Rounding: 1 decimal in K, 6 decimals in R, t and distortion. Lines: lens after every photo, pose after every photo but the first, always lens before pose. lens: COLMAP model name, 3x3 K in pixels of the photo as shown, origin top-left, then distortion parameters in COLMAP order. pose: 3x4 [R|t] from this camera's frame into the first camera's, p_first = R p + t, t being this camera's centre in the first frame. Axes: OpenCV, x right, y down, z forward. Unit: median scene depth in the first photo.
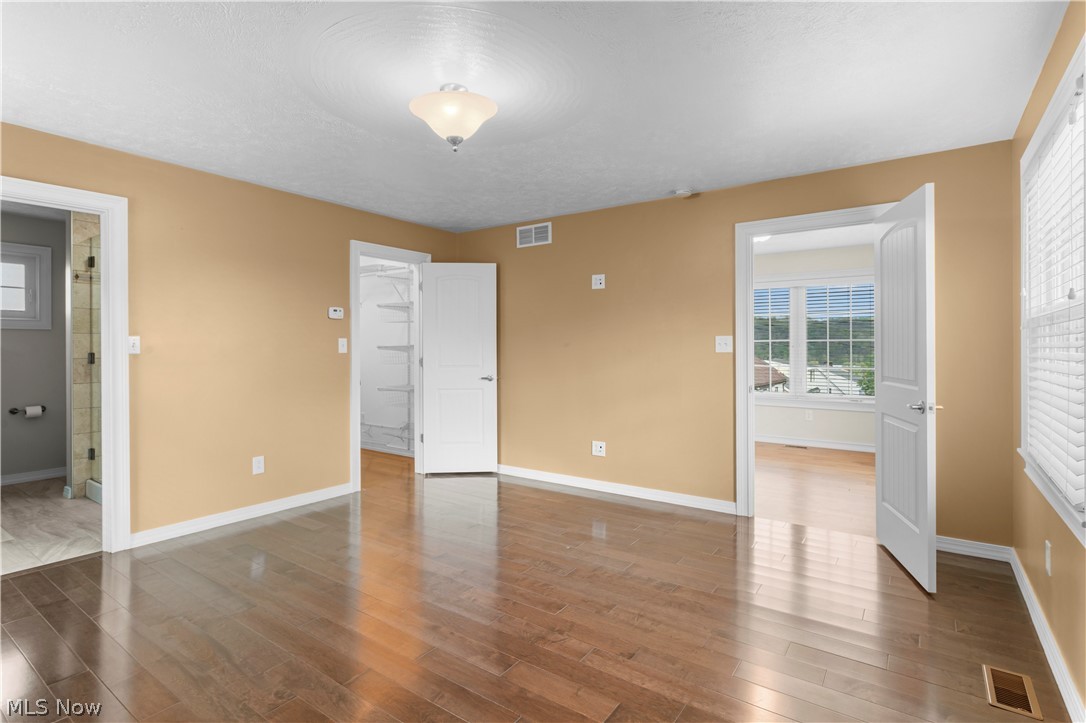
lens RADIAL K [[535.8, 0, 541.4], [0, 535.8, 357.6], [0, 0, 1]] dist [-0.000104, -0.000573]
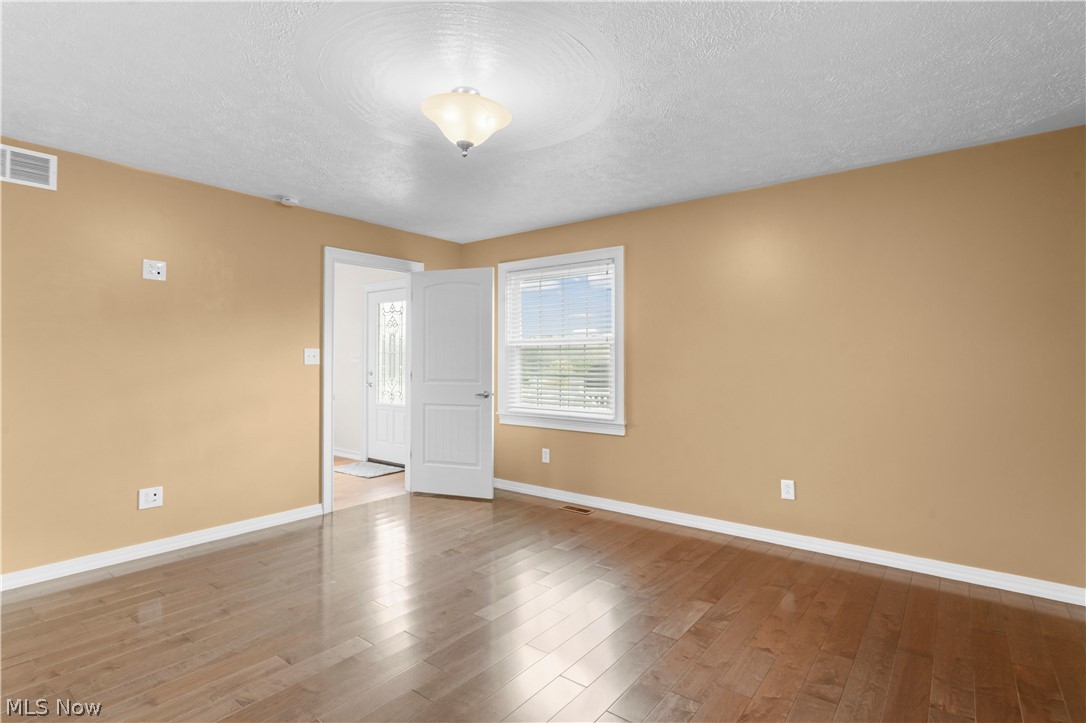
lens RADIAL K [[535.8, 0, 541.3], [0, 535.8, 357.4], [0, 0, 1]] dist [-0.000104, -0.000573]
pose [[0.048880, 0.004241, 0.998796, -0.669254], [0.014826, 0.999878, -0.004971, -0.010904], [-0.998695, 0.015051, 0.048812, 0.482425]]
